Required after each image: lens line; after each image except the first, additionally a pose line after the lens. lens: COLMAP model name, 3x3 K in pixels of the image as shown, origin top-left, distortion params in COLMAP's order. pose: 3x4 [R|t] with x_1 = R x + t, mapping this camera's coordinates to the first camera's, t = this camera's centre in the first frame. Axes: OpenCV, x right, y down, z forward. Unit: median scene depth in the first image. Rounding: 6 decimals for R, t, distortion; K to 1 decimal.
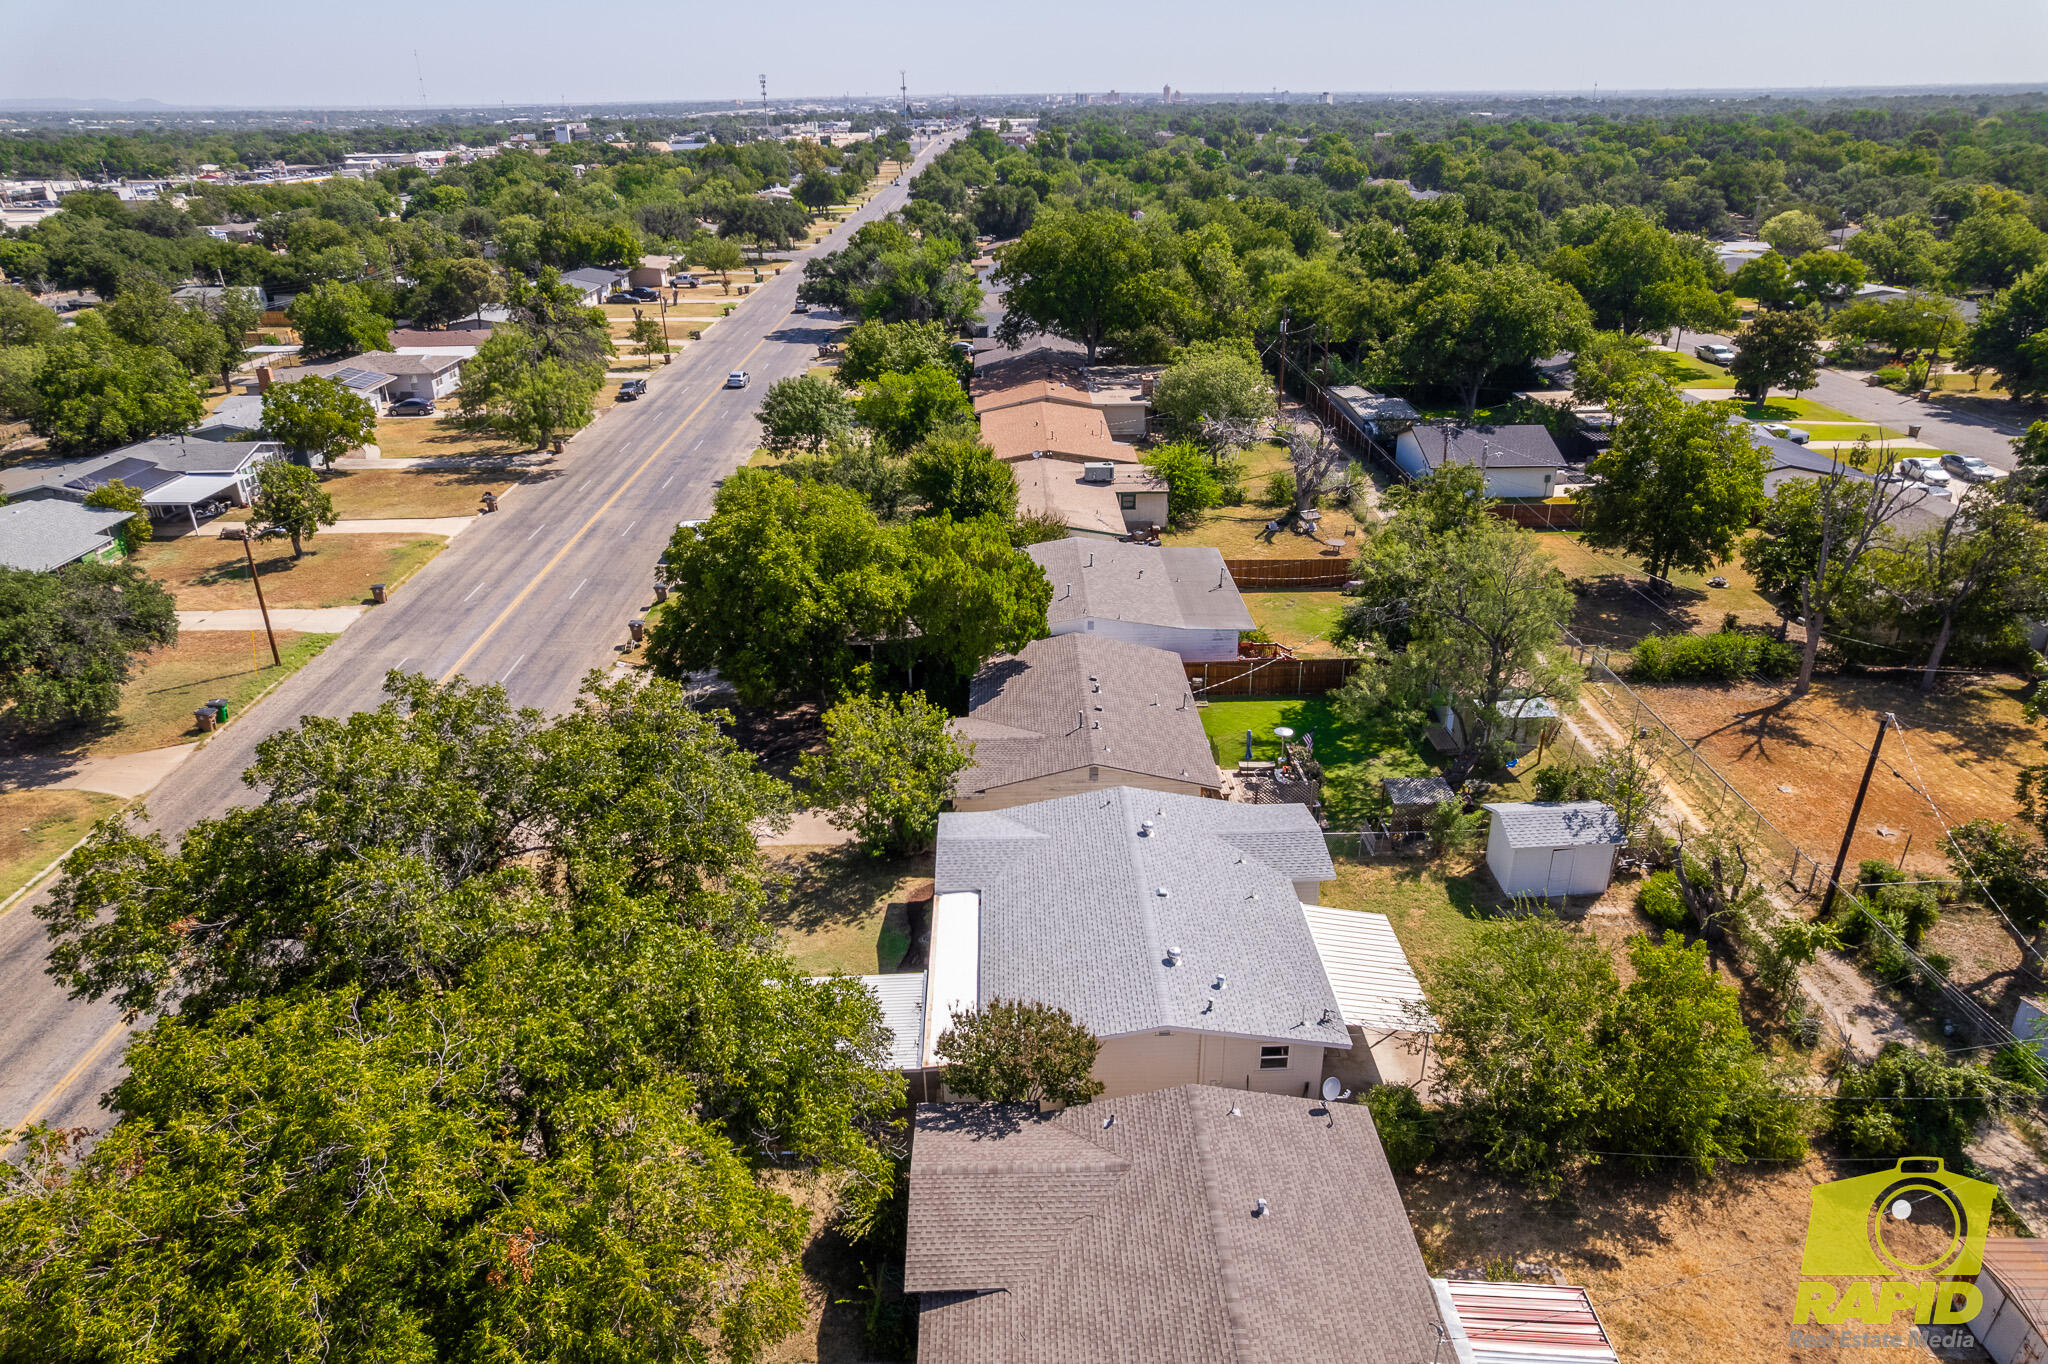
lens RADIAL K [[1305.4, 0, 1033.1], [0, 1305.4, 680.6], [0, 0, 1]] dist [-0.052327, 0.037963]
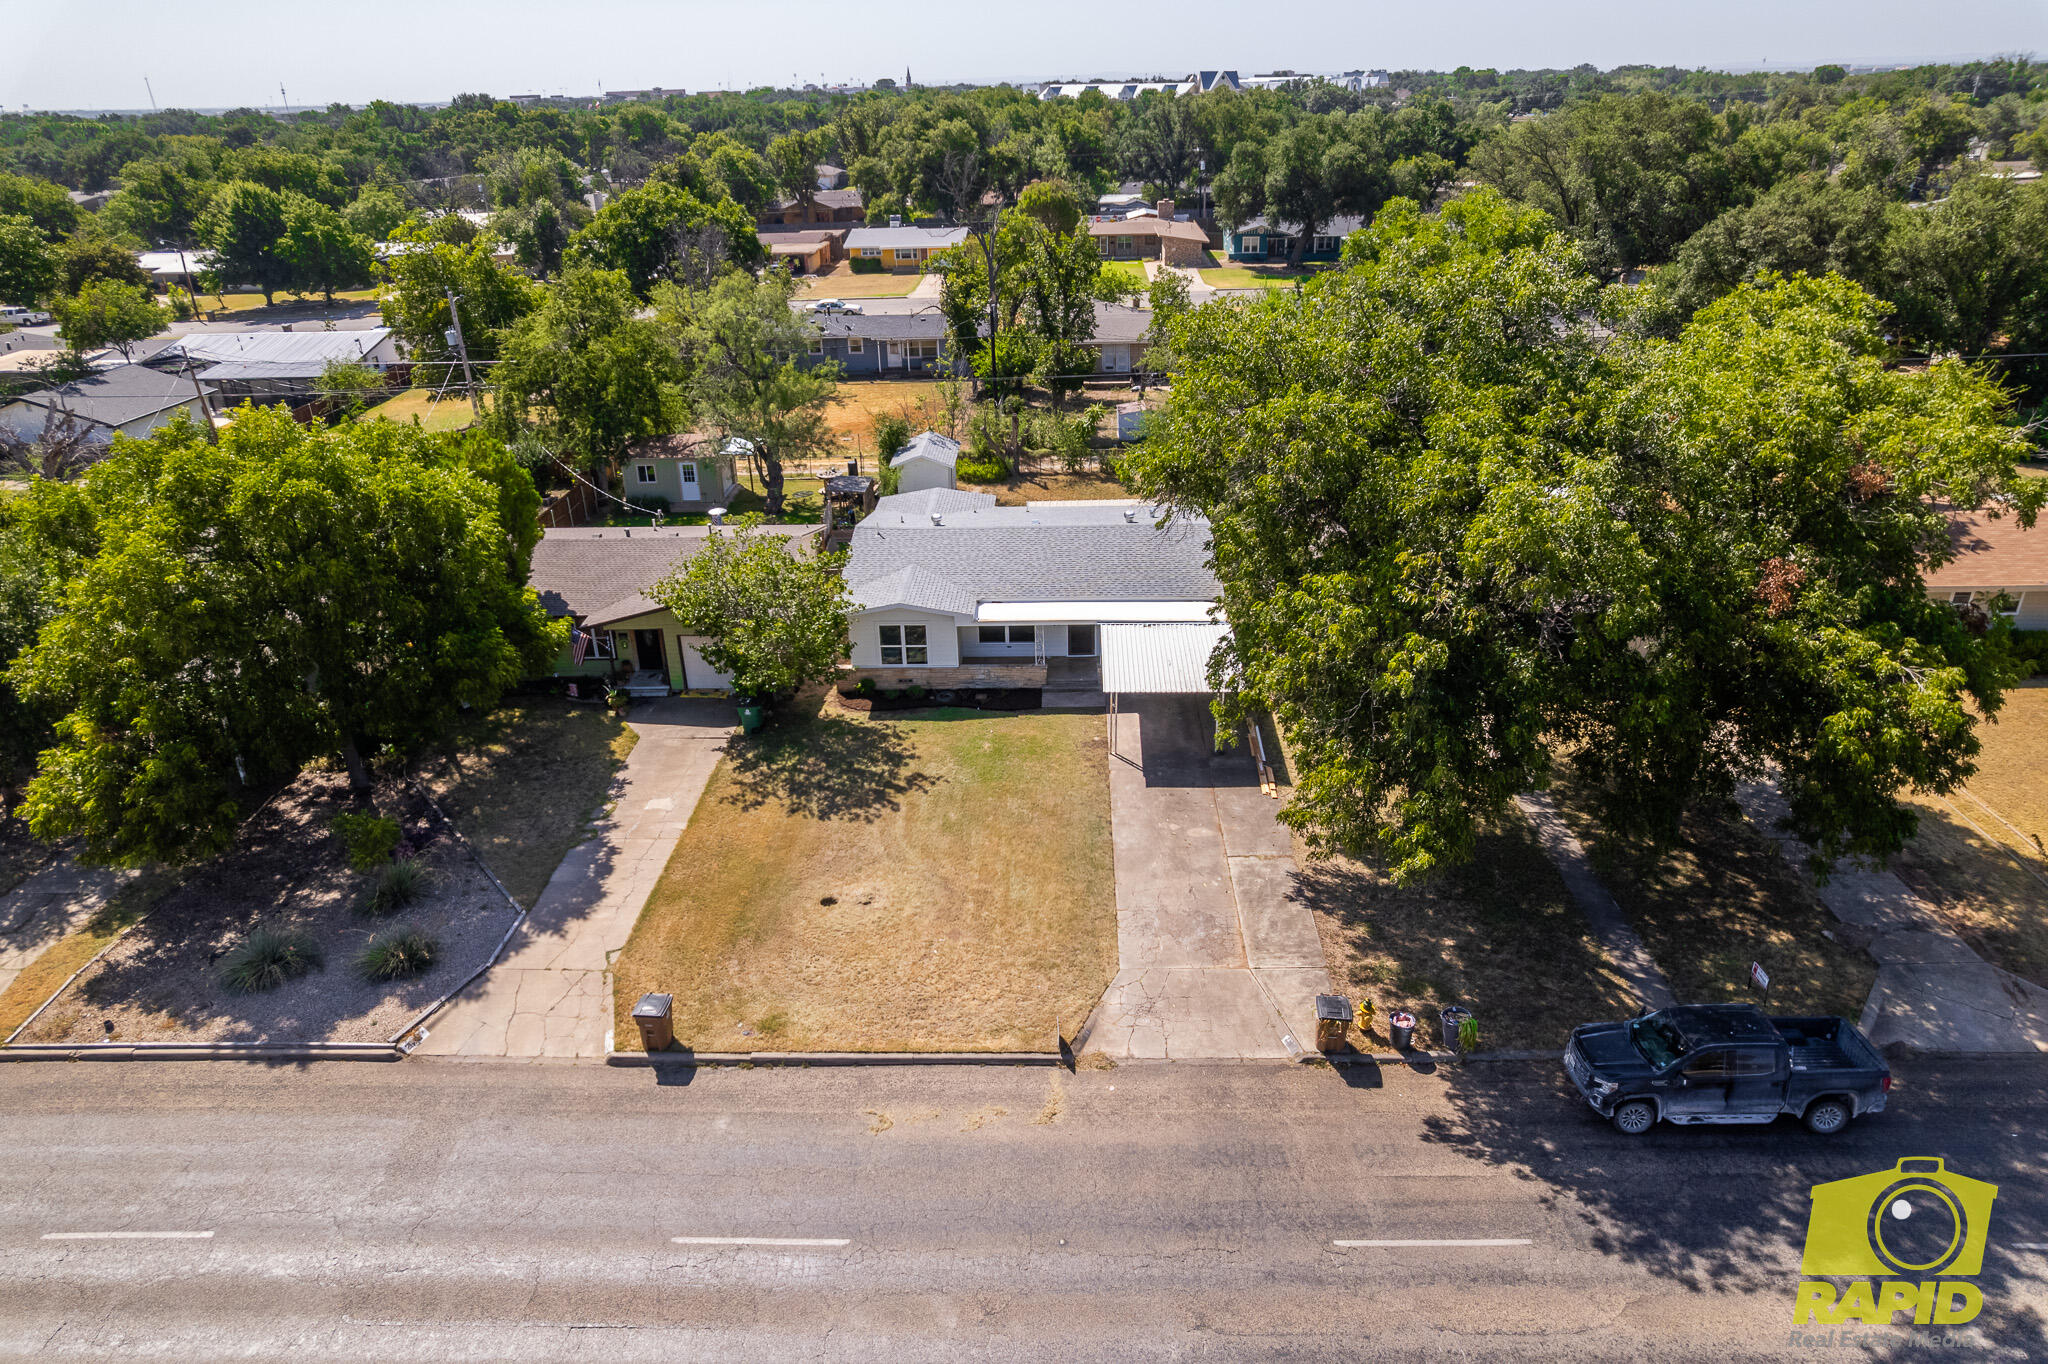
lens RADIAL K [[1305.4, 0, 1025.8], [0, 1305.4, 683.9], [0, 0, 1]] dist [-0.052327, 0.037963]
pose [[0.060080, -0.412057, 0.909175, -0.896646], [0.432690, 0.831552, 0.348283, -0.115501], [-0.899539, 0.372466, 0.228253, 0.671371]]
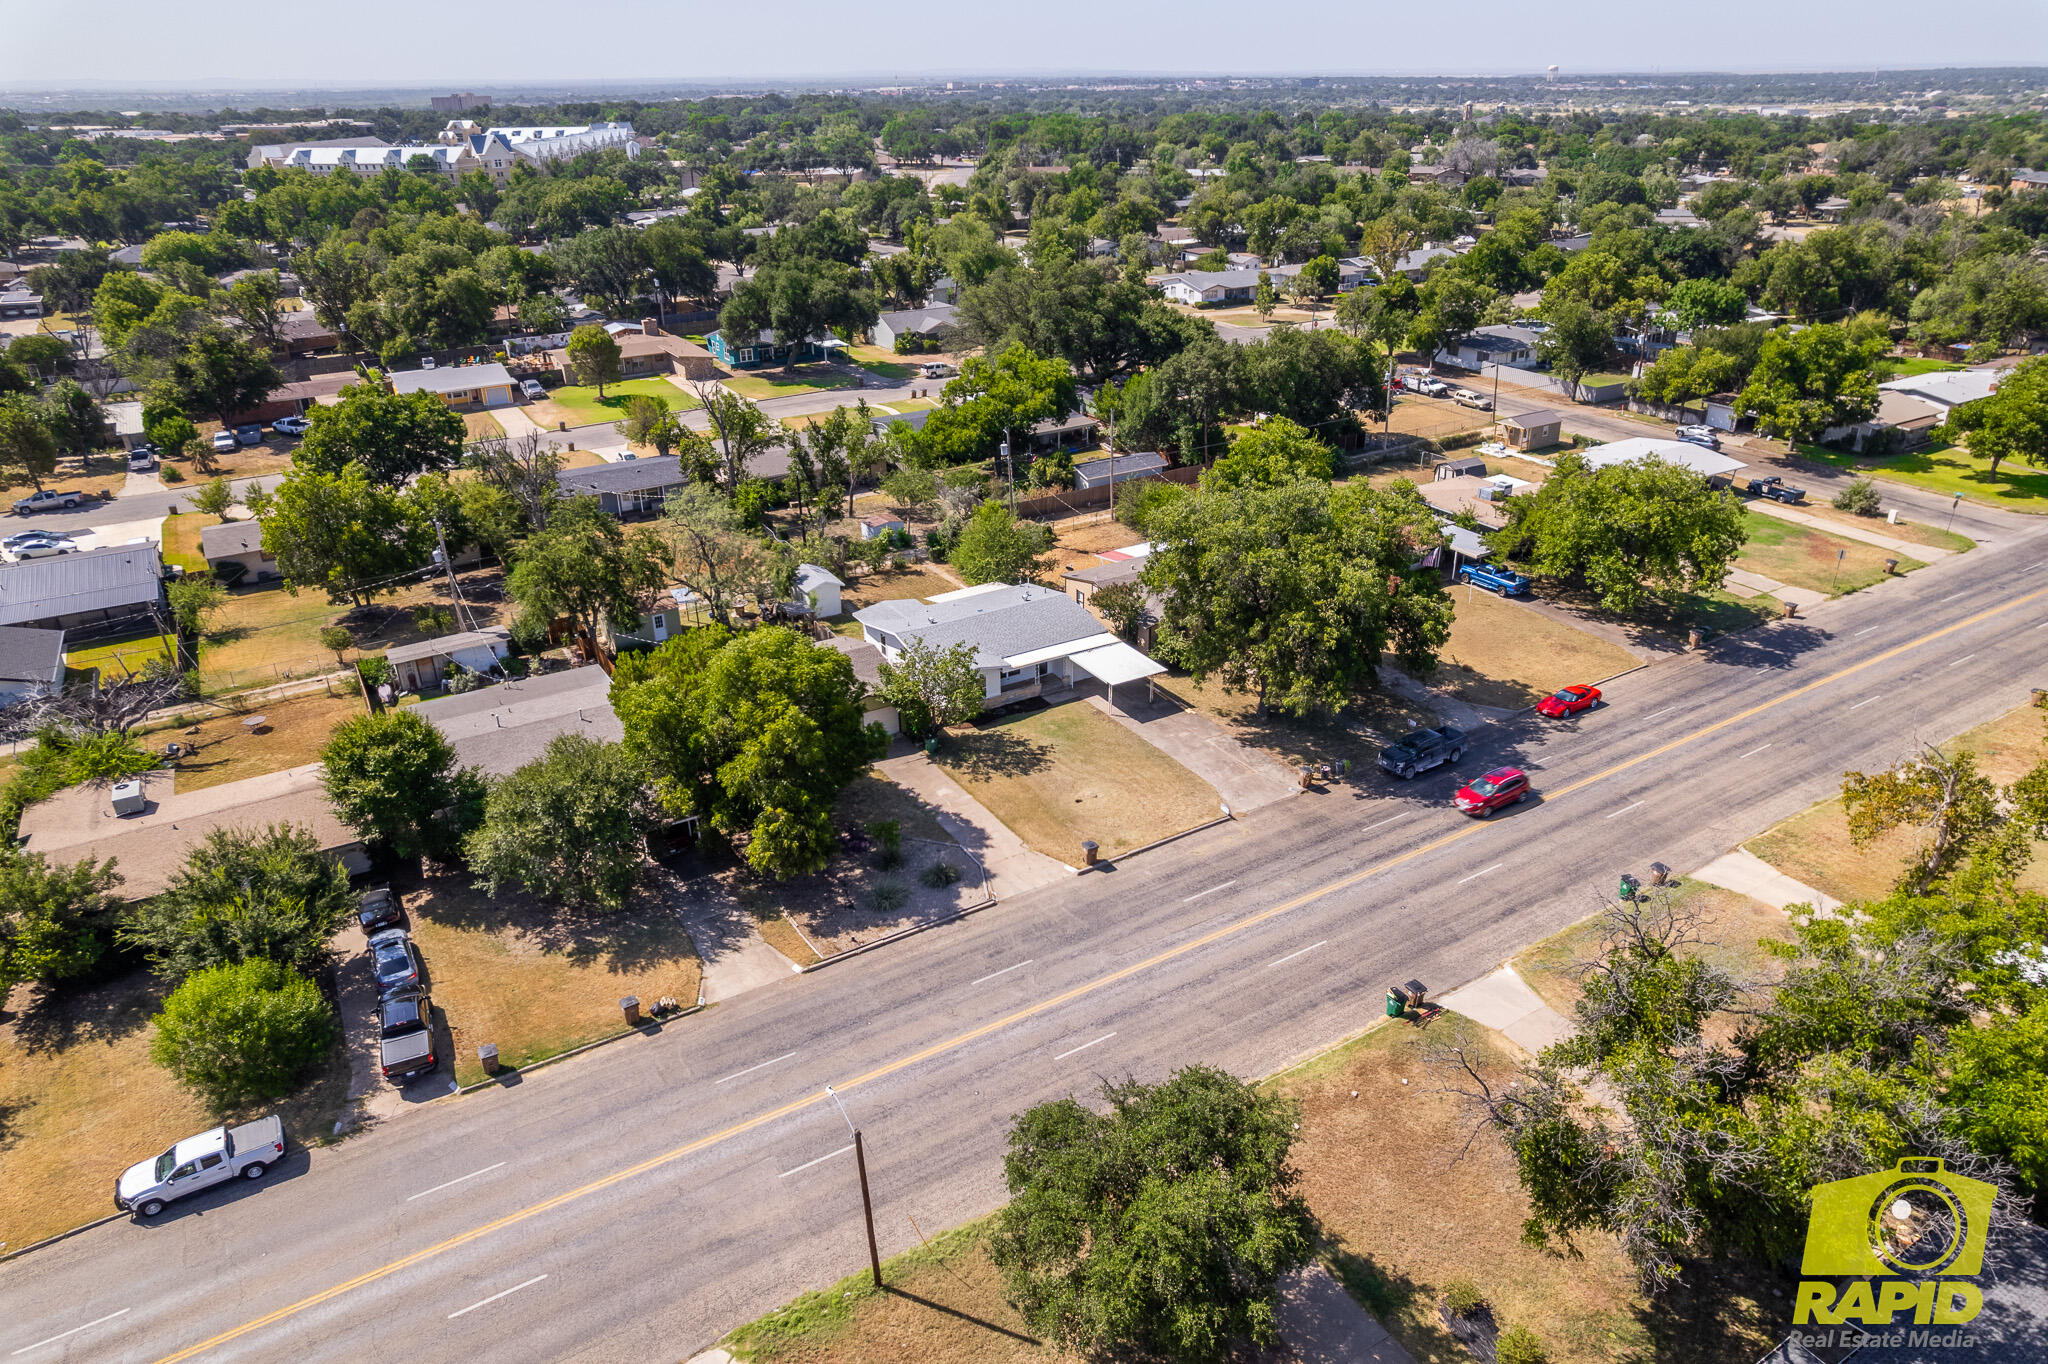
lens RADIAL K [[1305.4, 0, 1023.0], [0, 1305.4, 697.0], [0, 0, 1]] dist [-0.052327, 0.037963]
pose [[-0.493755, -0.363133, 0.790152, -1.437443], [0.375692, 0.730386, 0.570431, -0.795885], [-0.784258, 0.578507, -0.224205, 1.284817]]
